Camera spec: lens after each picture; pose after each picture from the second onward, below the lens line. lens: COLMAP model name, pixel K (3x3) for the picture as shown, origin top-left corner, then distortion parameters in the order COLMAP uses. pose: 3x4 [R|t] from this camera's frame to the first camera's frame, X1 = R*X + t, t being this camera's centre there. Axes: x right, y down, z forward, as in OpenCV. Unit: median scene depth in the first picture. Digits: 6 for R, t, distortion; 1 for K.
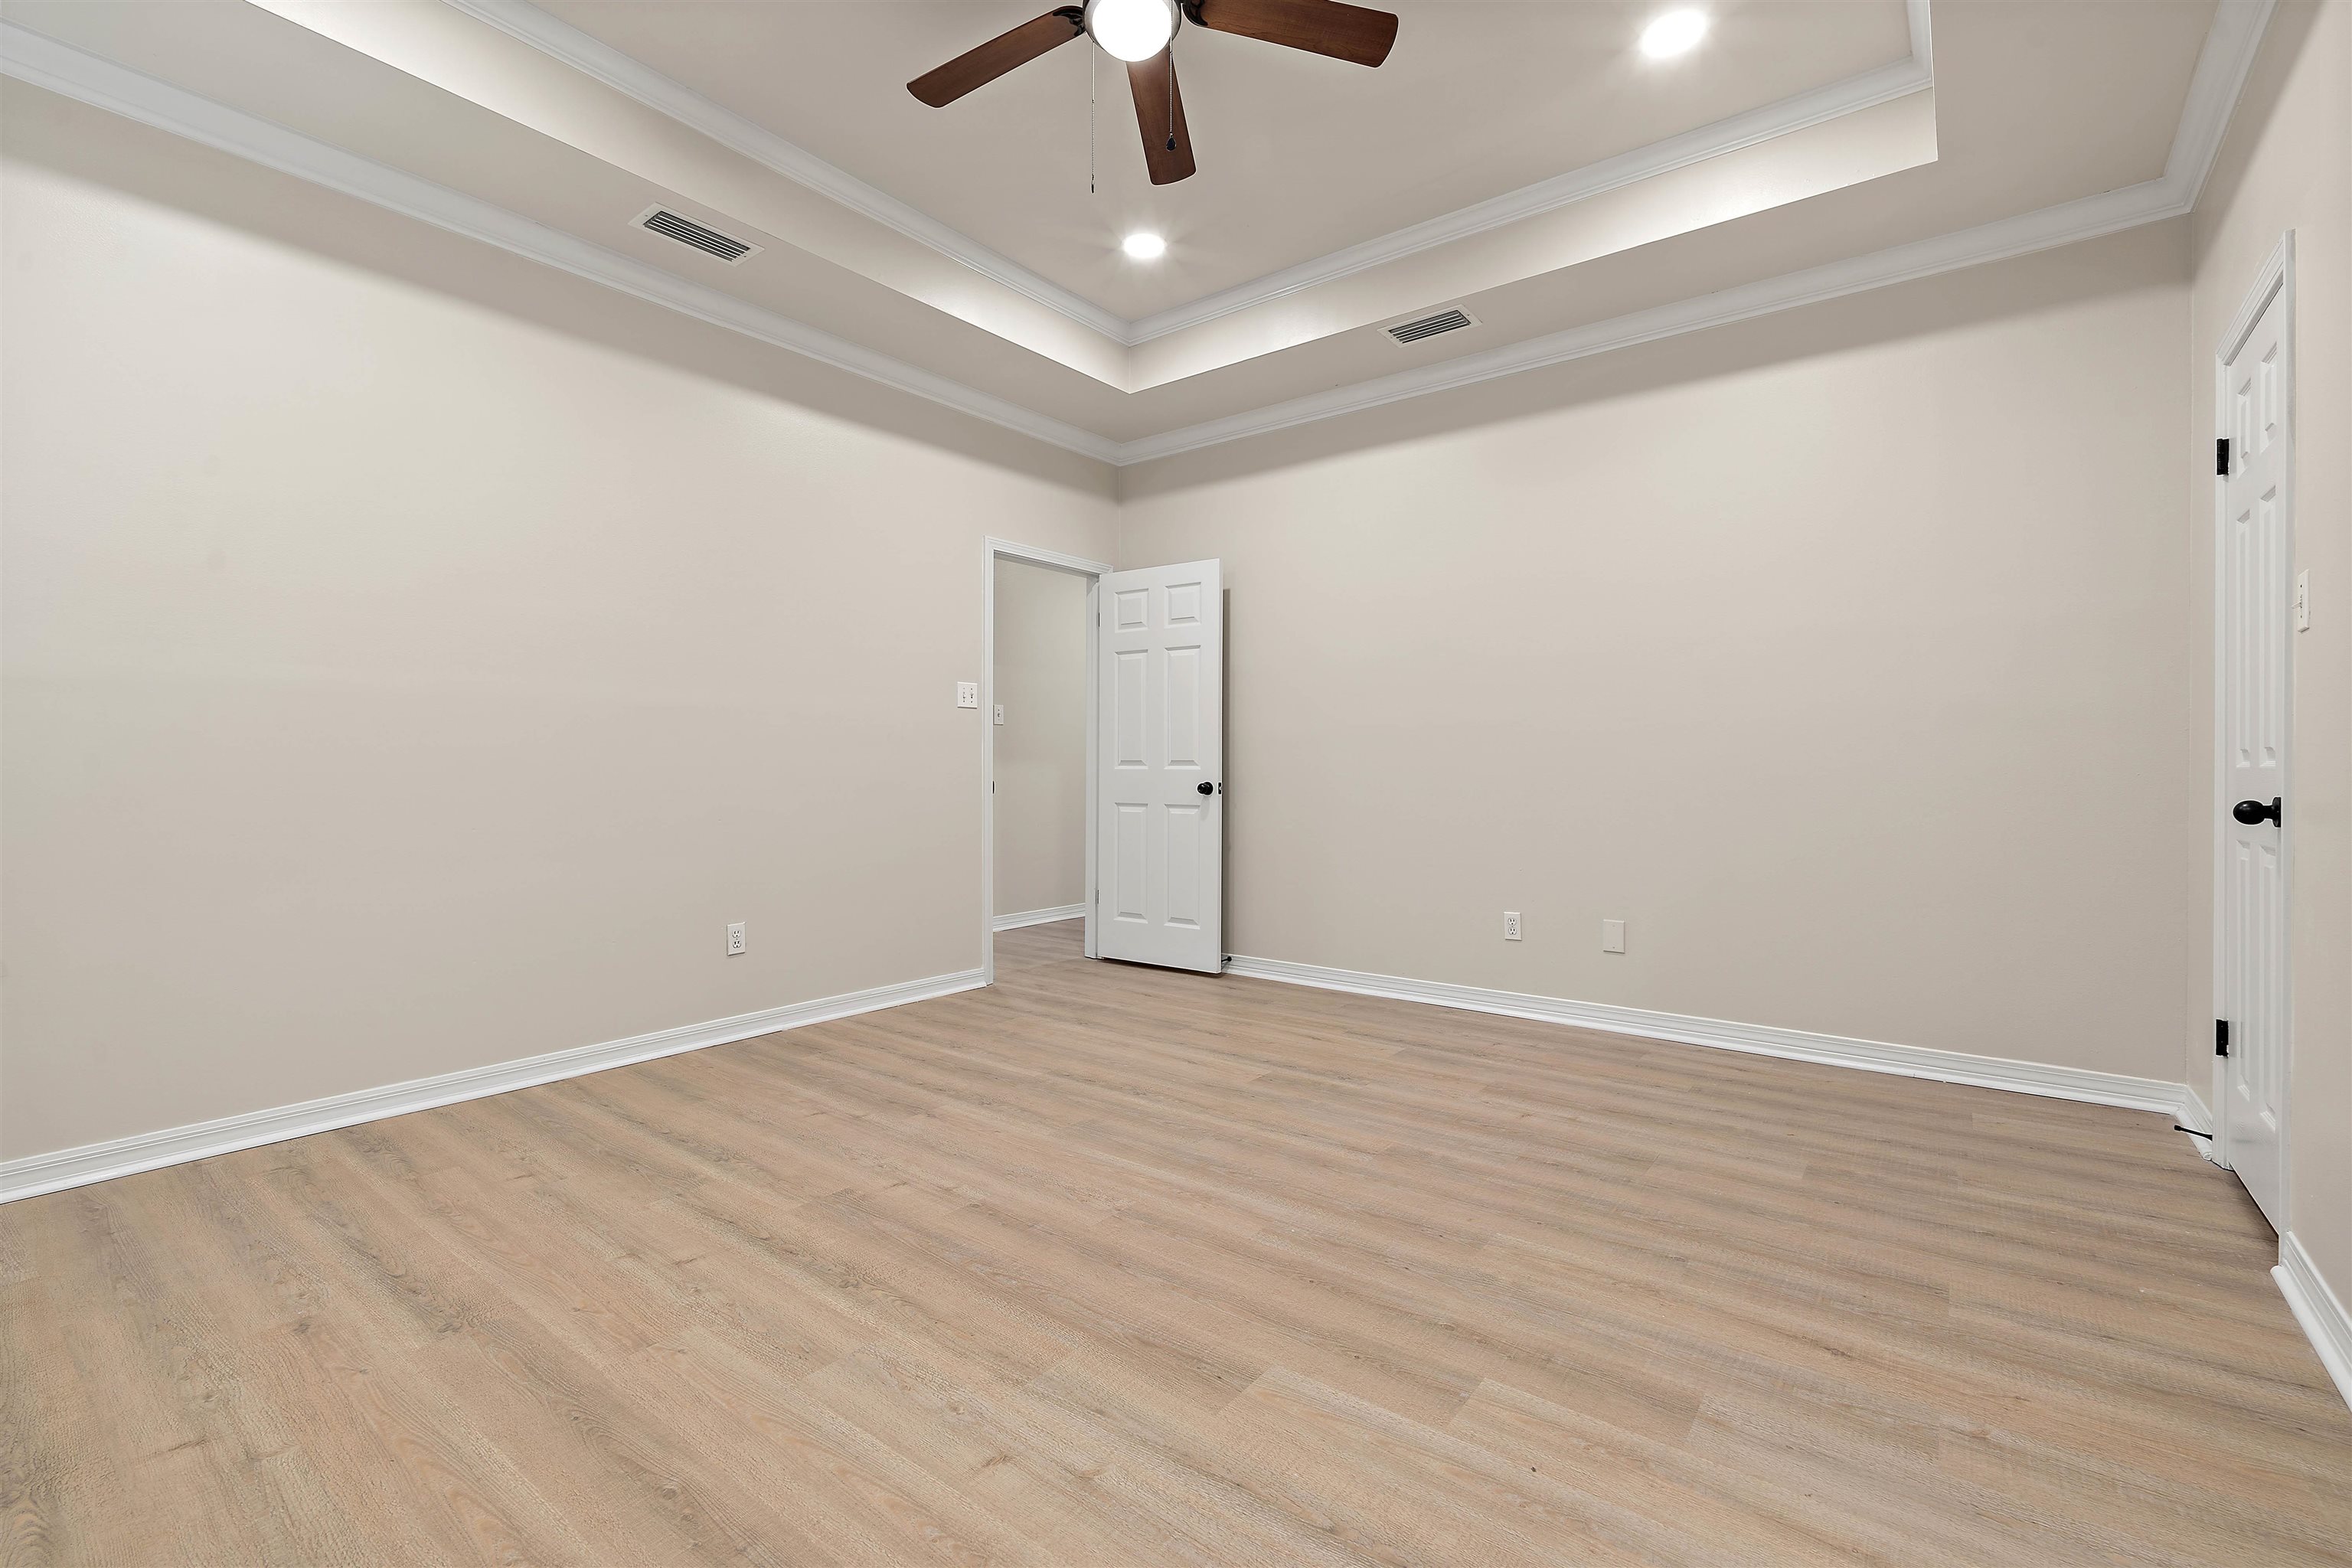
lens RADIAL K [[1049.8, 0, 1212.3], [0, 1049.8, 776.3], [0, 0, 1]] dist [-0.007344, 0.001405]
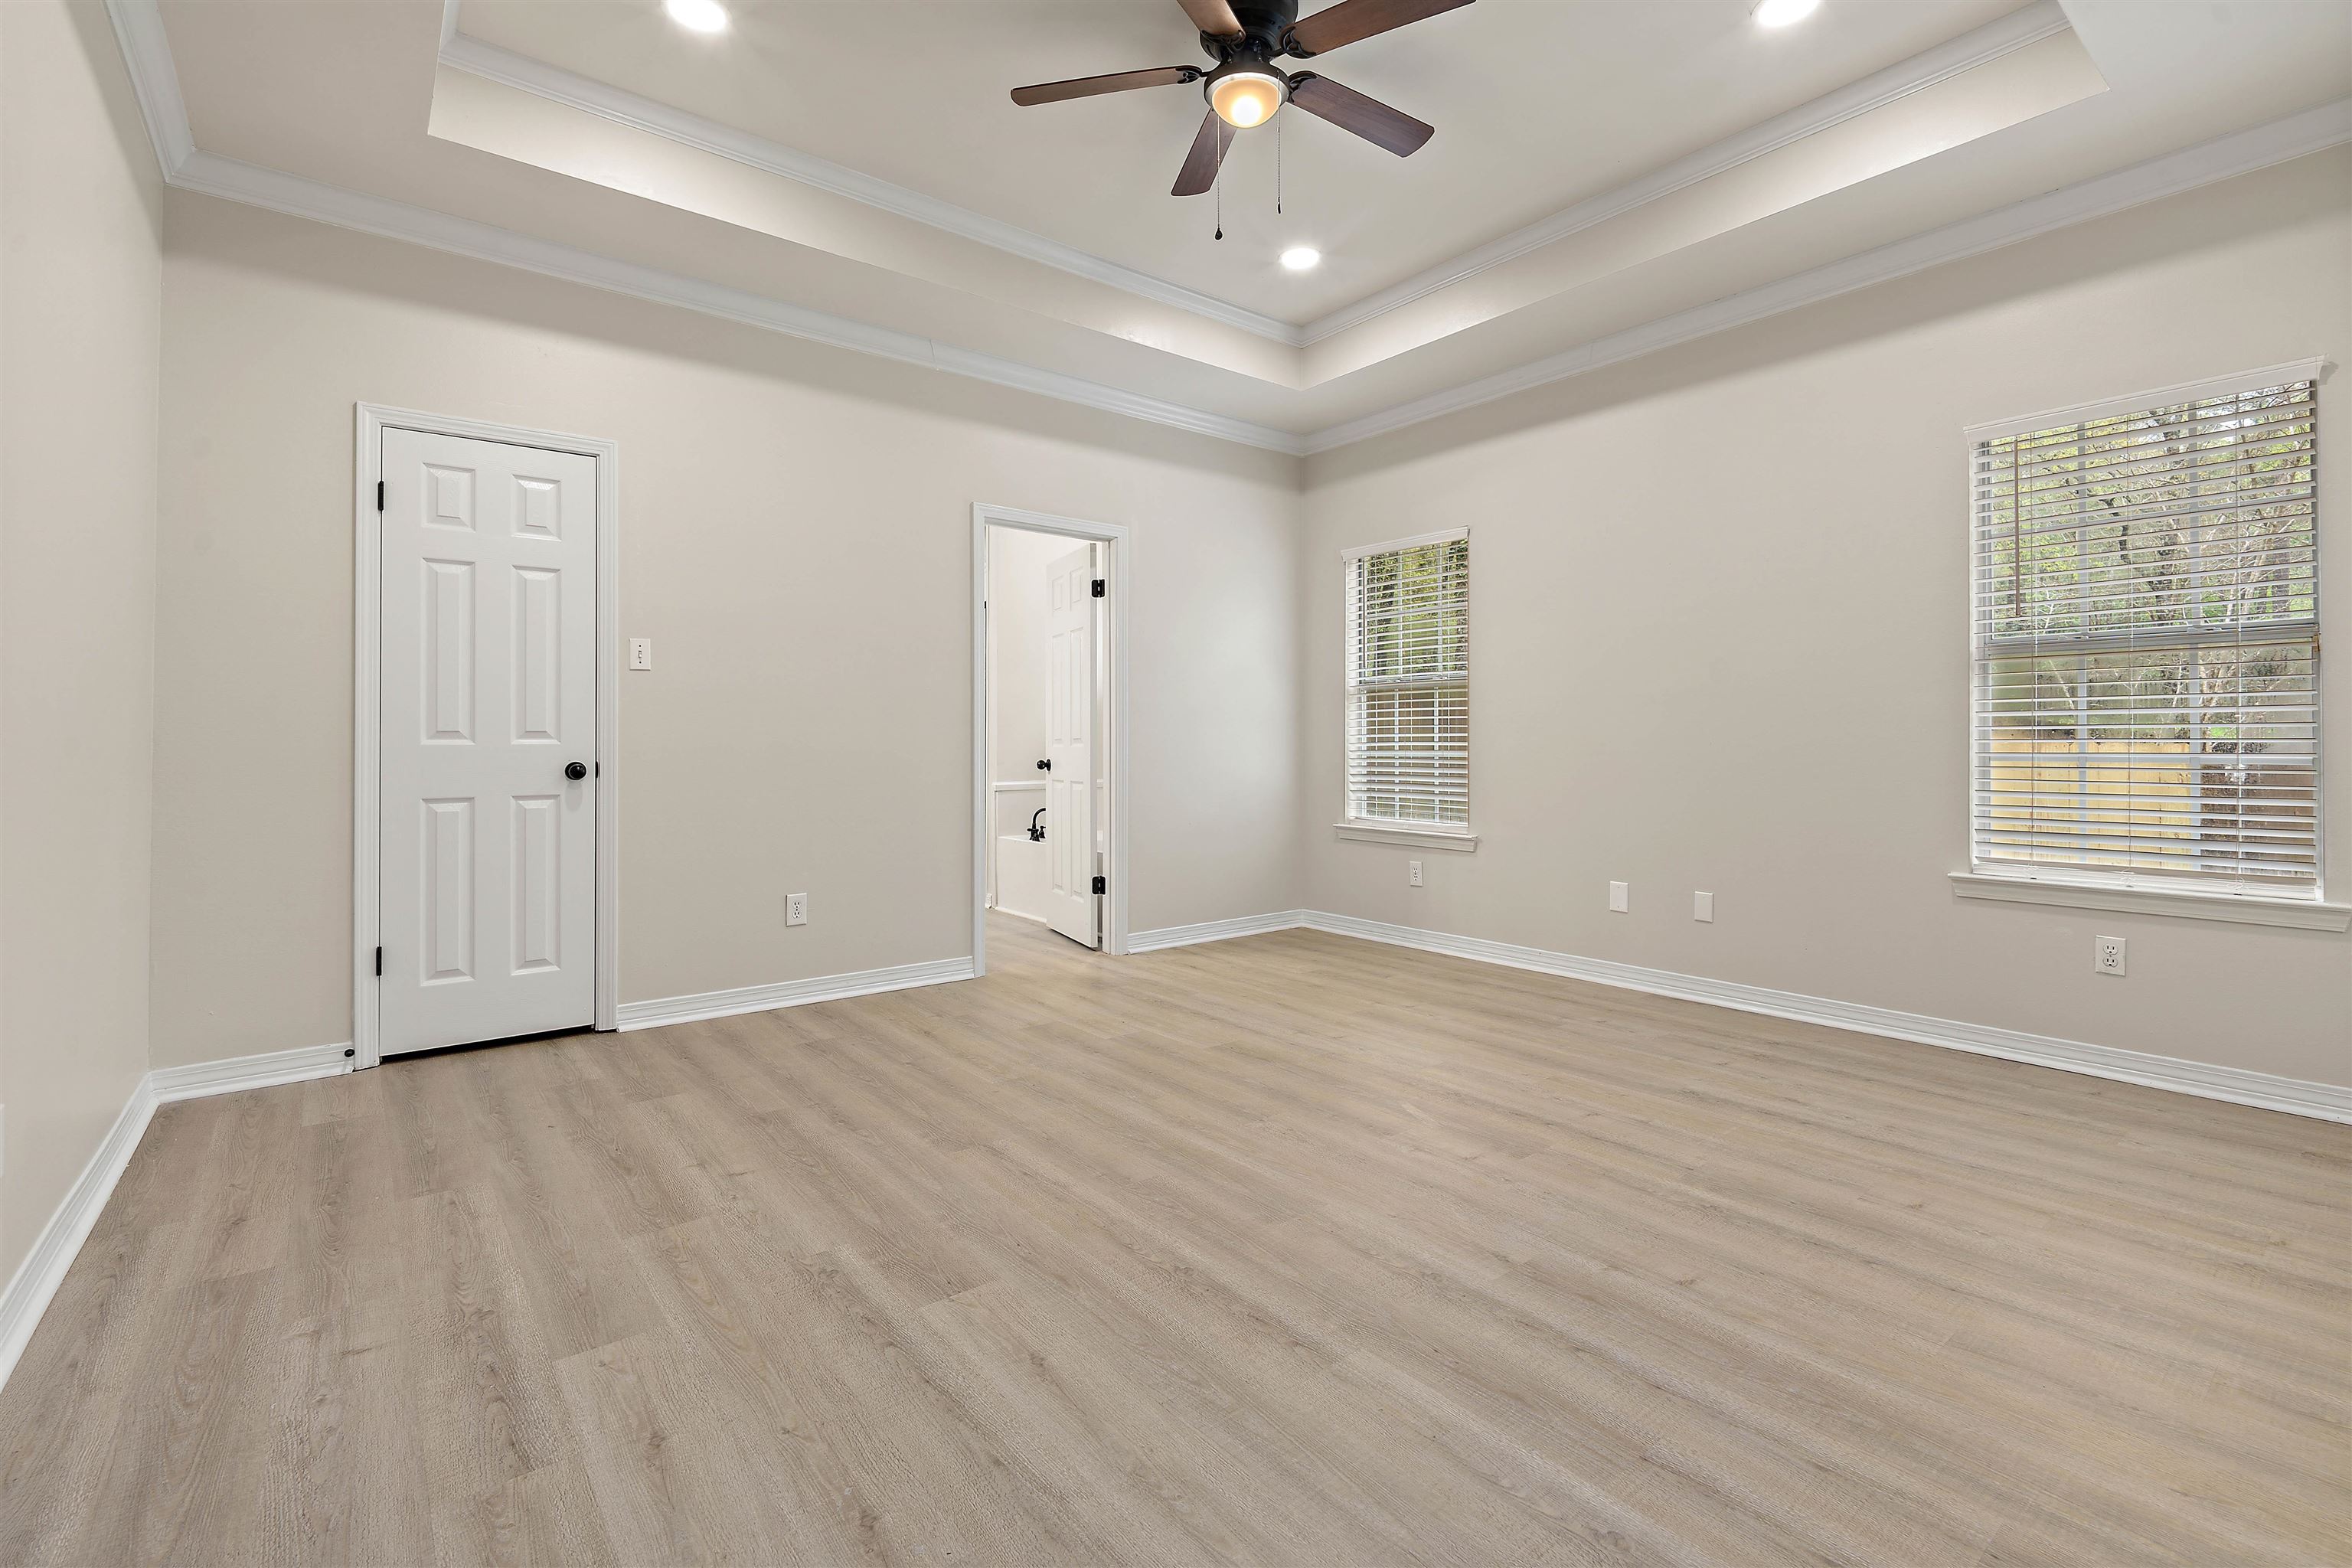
lens RADIAL K [[1049.8, 0, 1212.3], [0, 1049.8, 776.3], [0, 0, 1]] dist [-0.007344, 0.001405]
pose [[-0.972234, -0.007627, 0.233887, -0.266669], [0.001771, 0.999200, 0.039945, -0.014689], [-0.234005, 0.039250, -0.971443, 1.856186]]
